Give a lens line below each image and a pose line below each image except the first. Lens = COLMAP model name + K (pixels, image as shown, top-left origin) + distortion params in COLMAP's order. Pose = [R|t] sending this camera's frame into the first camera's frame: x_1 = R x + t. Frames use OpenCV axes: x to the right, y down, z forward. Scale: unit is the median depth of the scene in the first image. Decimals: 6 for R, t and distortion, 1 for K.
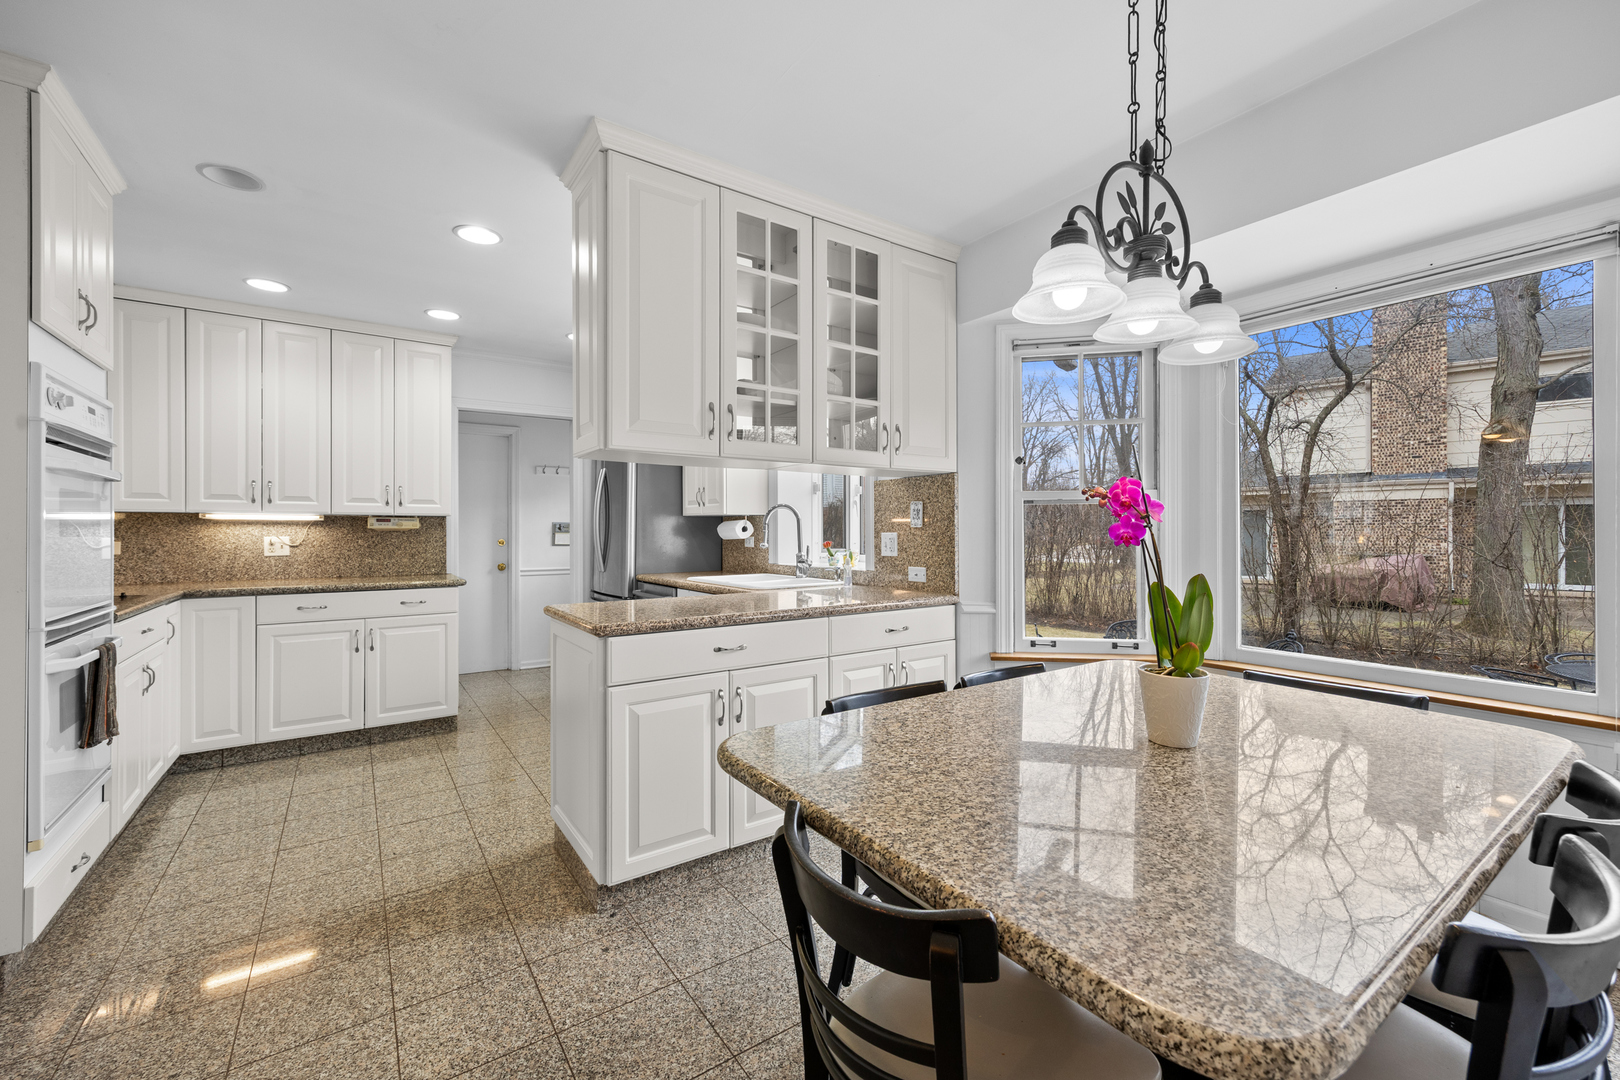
lens RADIAL K [[657.4, 0, 805.4], [0, 657.4, 531.5], [0, 0, 1]] dist [0.011314, -0.000051]
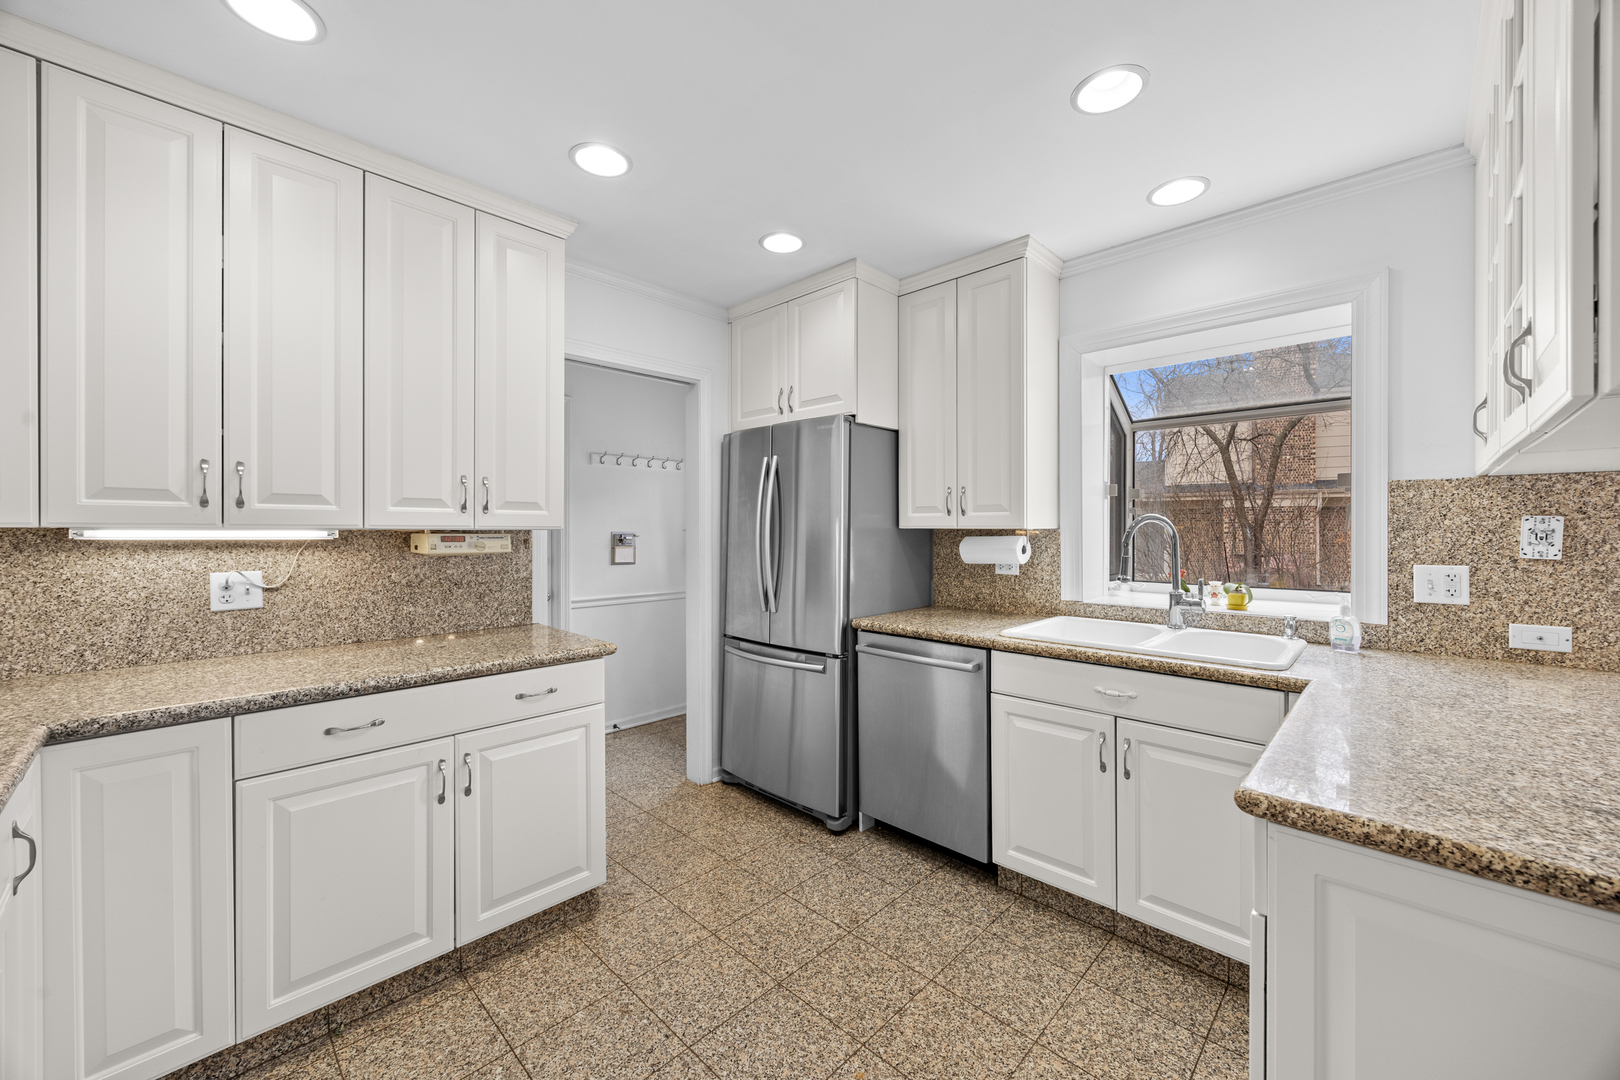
lens RADIAL K [[620.7, 0, 814.6], [0, 620.7, 532.6], [0, 0, 1]] dist [-0.000305, -0.000066]
pose [[0.980380, 0.000620, 0.197114, -0.454961], [-0.001210, 0.999995, 0.002869, -0.024237], [-0.197111, -0.003052, 0.980376, 0.443019]]
